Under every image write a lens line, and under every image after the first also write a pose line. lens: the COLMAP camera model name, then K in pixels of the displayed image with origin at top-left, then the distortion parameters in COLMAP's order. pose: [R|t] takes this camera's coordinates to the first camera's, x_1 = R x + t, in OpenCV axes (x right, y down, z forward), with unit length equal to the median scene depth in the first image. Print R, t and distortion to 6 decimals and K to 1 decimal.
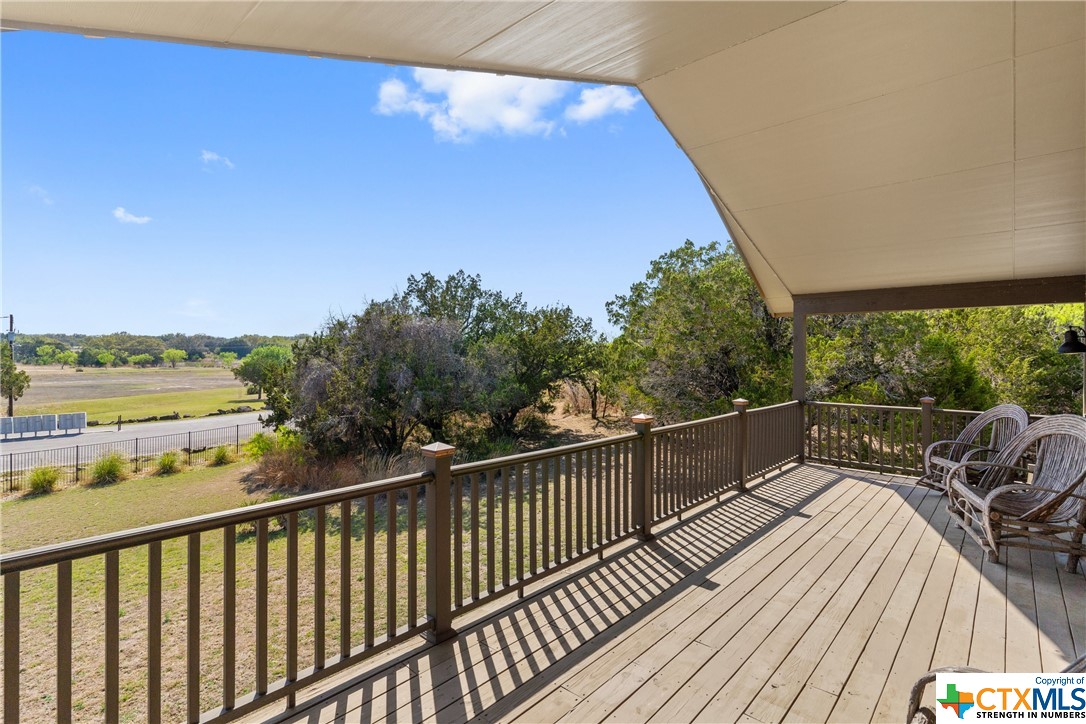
lens RADIAL K [[517.7, 0, 543.5], [0, 517.7, 361.5], [0, 0, 1]] dist [0.003856, -0.001544]
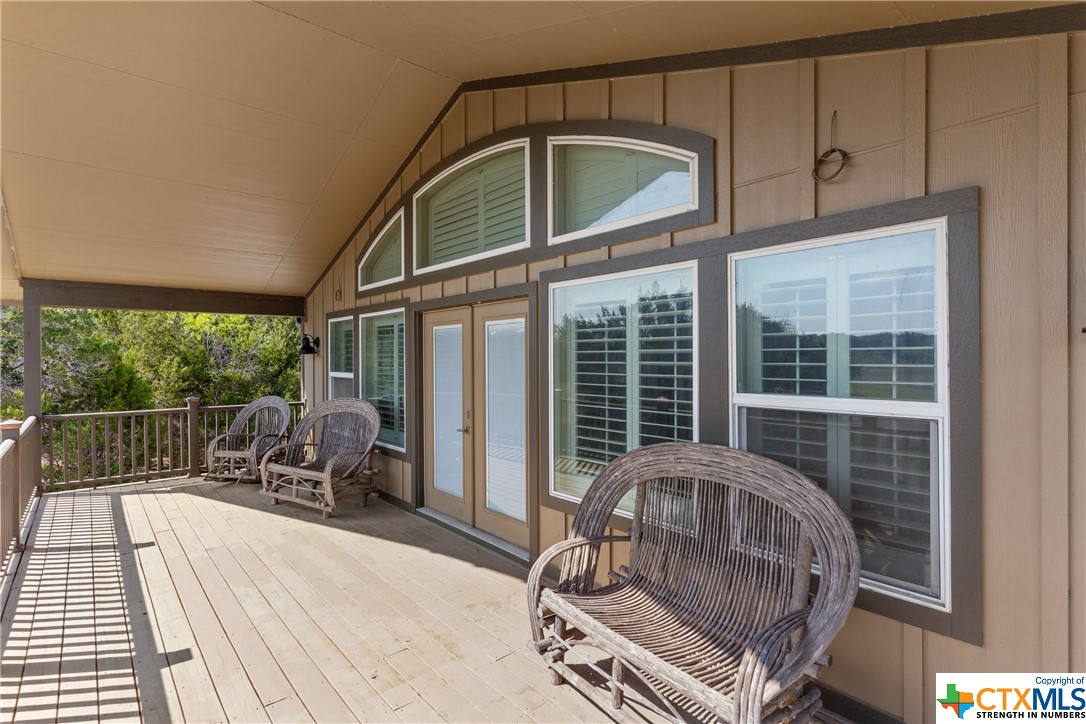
lens RADIAL K [[517.7, 0, 519.5], [0, 517.7, 361.0], [0, 0, 1]] dist [0.003856, -0.001544]
pose [[0.143351, -0.013548, 0.989579, -0.167478], [0.016218, 0.999804, 0.011339, -0.003303], [-0.989539, 0.014424, 0.143543, 0.175708]]
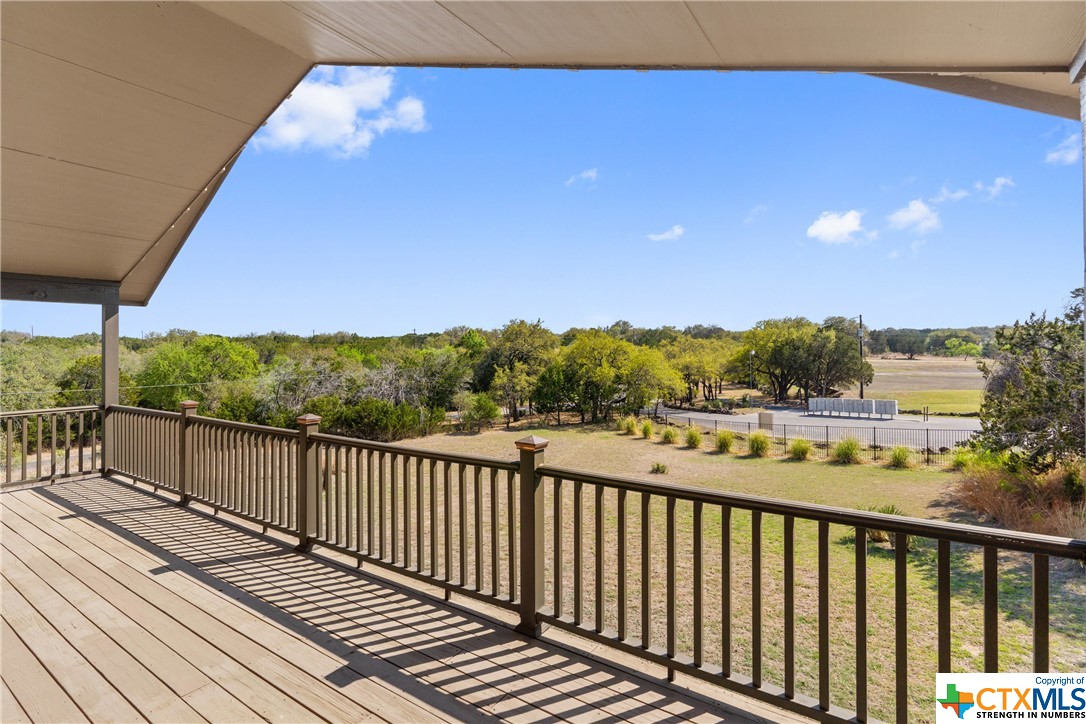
lens RADIAL K [[517.7, 0, 540.1], [0, 517.7, 345.6], [0, 0, 1]] dist [0.003856, -0.001544]
pose [[0.135887, -0.015105, -0.990609, 0.679241], [-0.000103, 0.999884, -0.015261, -0.004078], [0.990724, 0.002176, 0.135869, 0.745608]]
